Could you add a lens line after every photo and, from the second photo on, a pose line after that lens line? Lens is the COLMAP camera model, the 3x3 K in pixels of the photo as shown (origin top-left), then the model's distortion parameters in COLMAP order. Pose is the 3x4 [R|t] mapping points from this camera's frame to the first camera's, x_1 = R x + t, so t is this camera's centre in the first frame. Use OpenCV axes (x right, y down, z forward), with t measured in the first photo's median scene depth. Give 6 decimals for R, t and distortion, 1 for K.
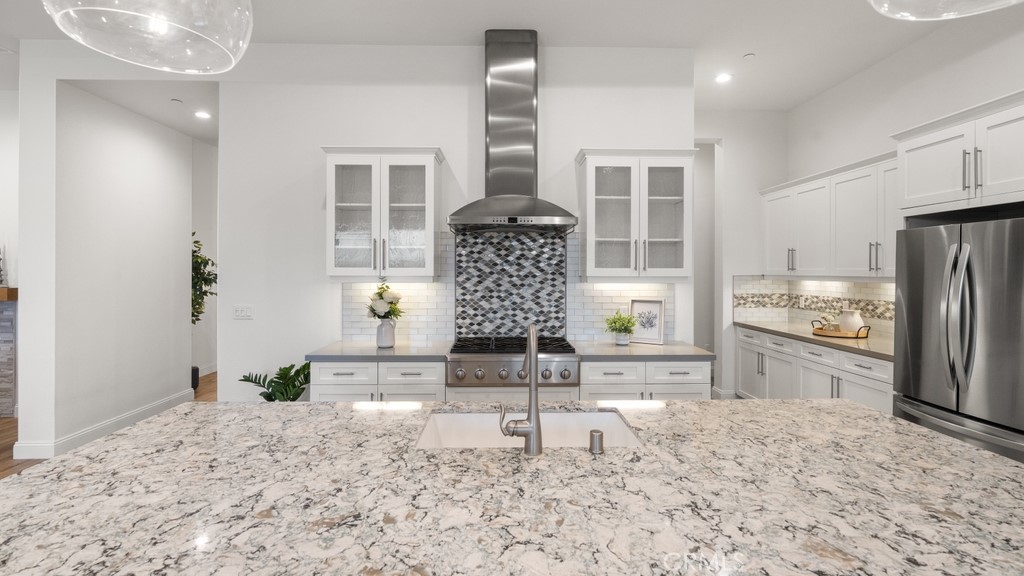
lens RADIAL K [[466.7, 0, 508.9], [0, 466.7, 261.6], [0, 0, 1]] dist [-0.005212, 0.000043]
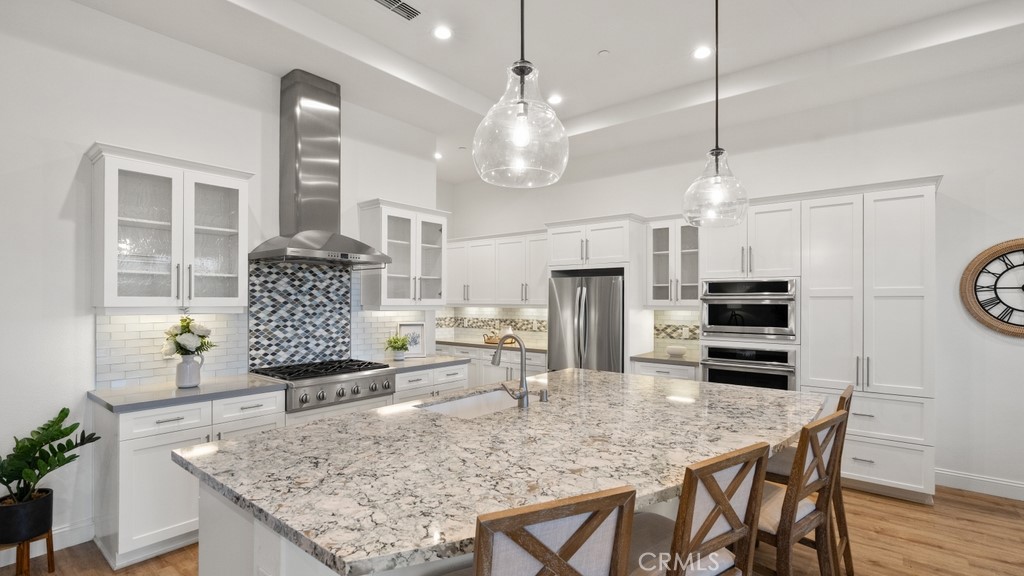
lens RADIAL K [[471.1, 0, 507.3], [0, 471.1, 295.9], [0, 0, 1]] dist [-0.001989, 0.000072]
pose [[0.649989, 0.008440, 0.759897, -0.504220], [-0.019076, 0.999804, 0.005213, -0.005225], [-0.759704, -0.017884, 0.650022, -0.034713]]
